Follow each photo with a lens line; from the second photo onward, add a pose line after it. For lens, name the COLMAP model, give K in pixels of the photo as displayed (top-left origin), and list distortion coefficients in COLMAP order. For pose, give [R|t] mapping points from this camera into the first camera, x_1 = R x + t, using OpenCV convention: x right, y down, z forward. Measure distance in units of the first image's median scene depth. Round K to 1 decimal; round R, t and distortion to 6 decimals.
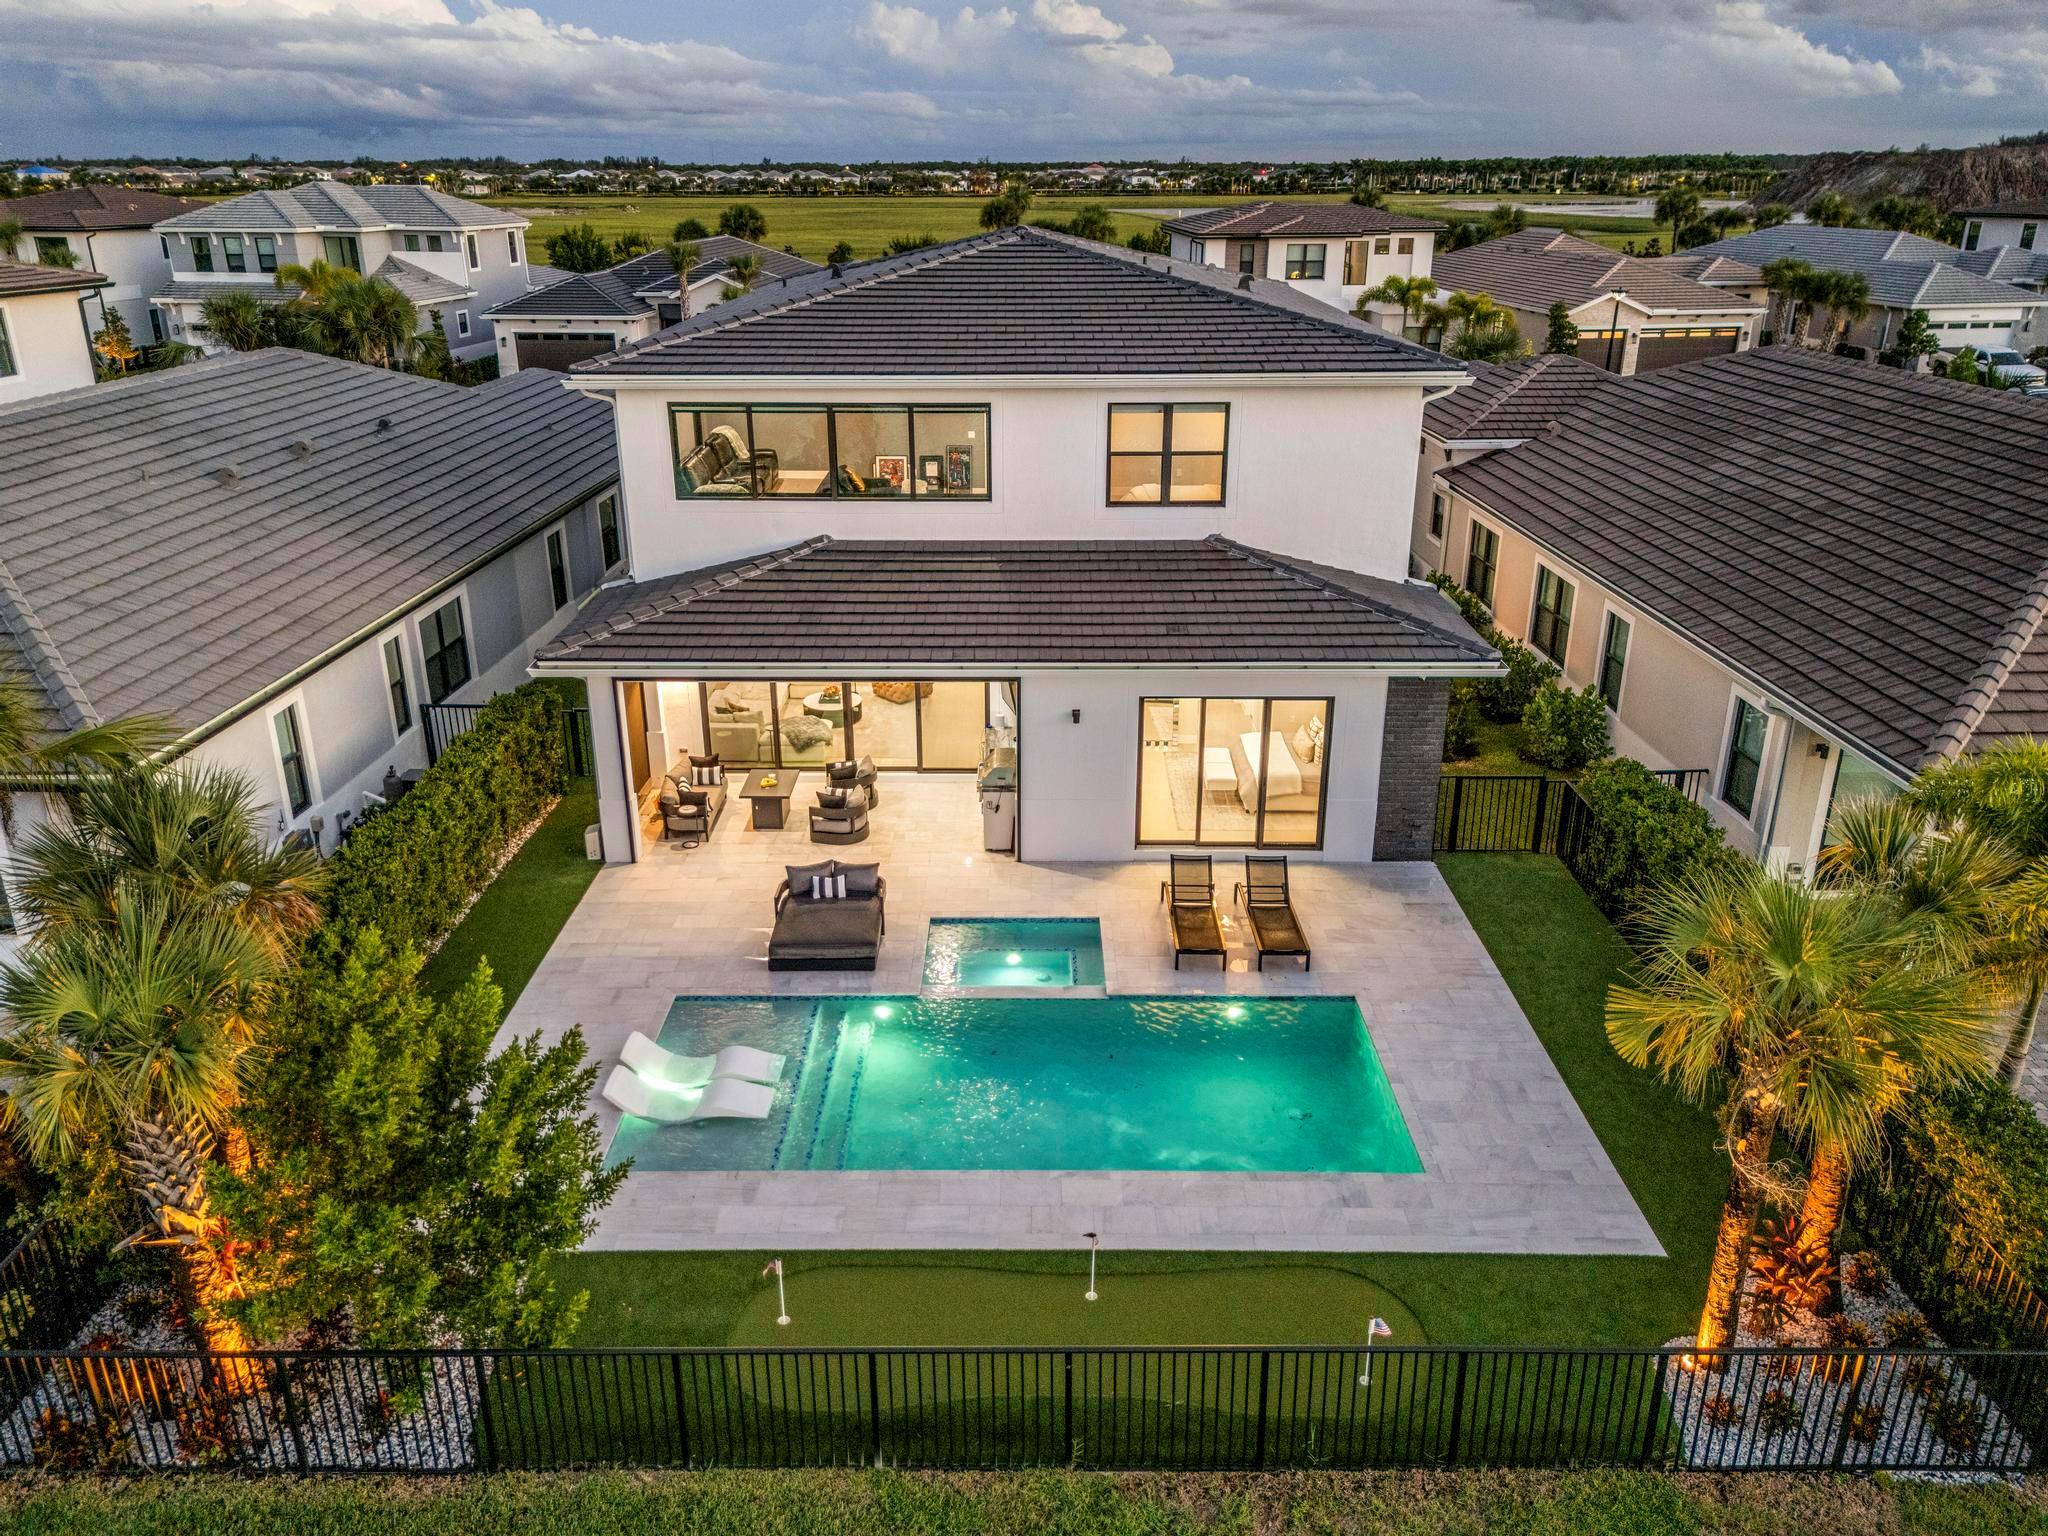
lens RADIAL K [[1504.2, 0, 1015.3], [0, 1504.2, 778.5], [0, 0, 1]] dist [0.061904, -0.049499]
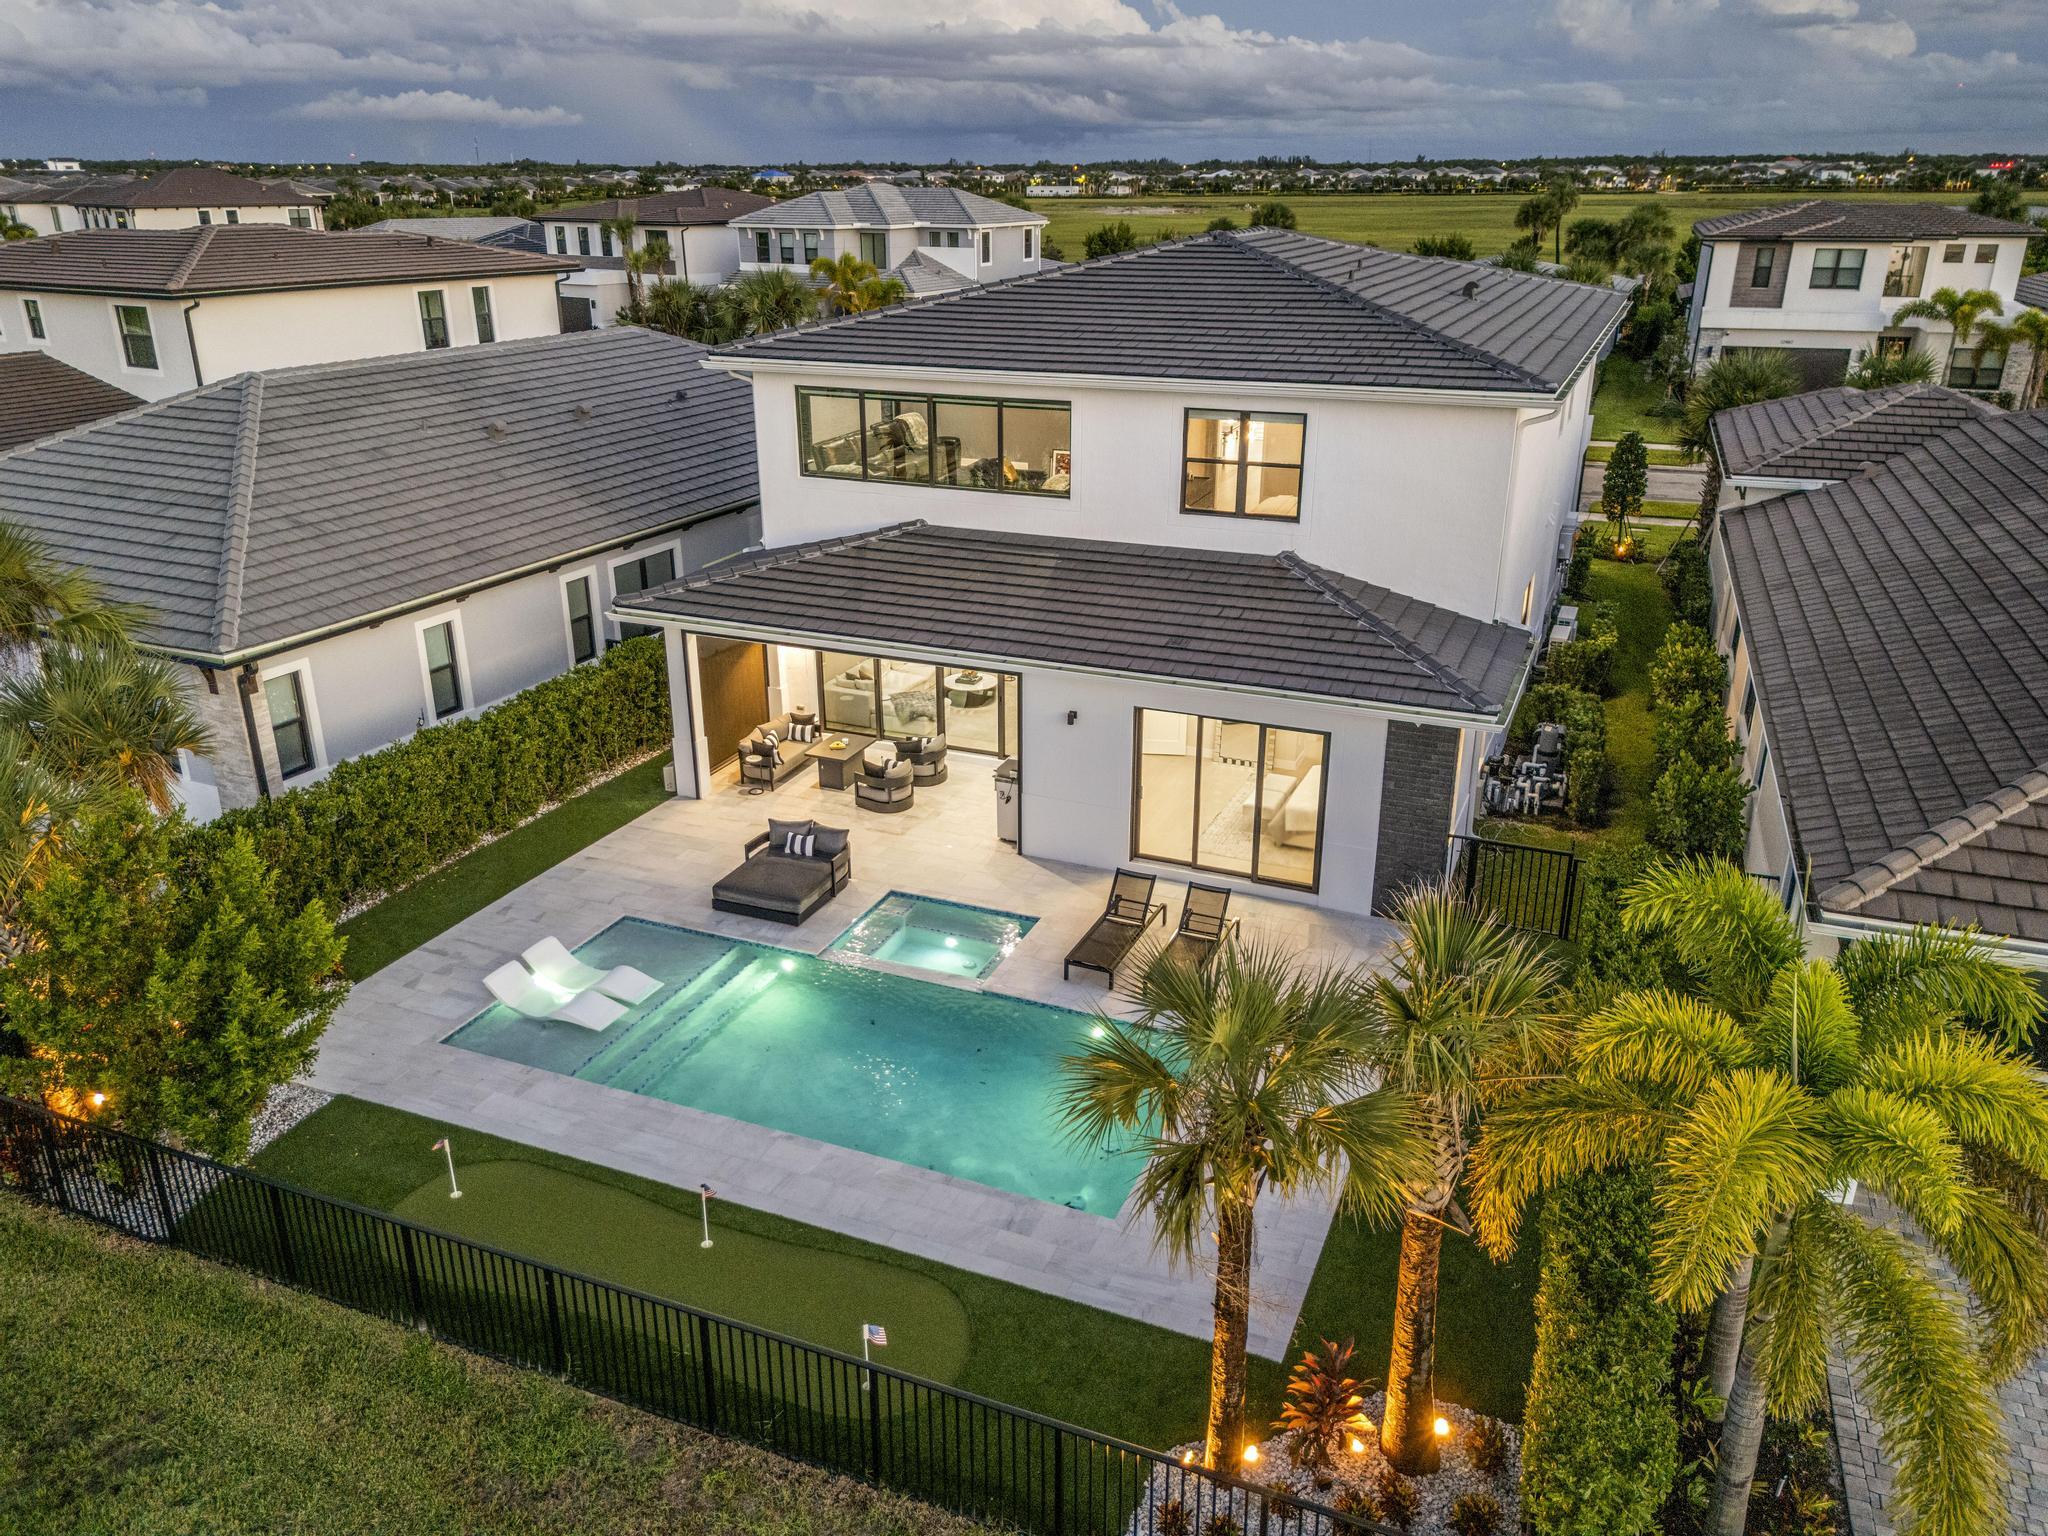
lens RADIAL K [[1504.2, 0, 1015.3], [0, 1504.2, 778.5], [0, 0, 1]] dist [0.061904, -0.049499]
pose [[0.923387, 0.143077, -0.356209, 0.334782], [-0.142799, 0.989377, 0.027224, -0.021261], [0.356320, 0.025728, 0.934010, 0.050881]]
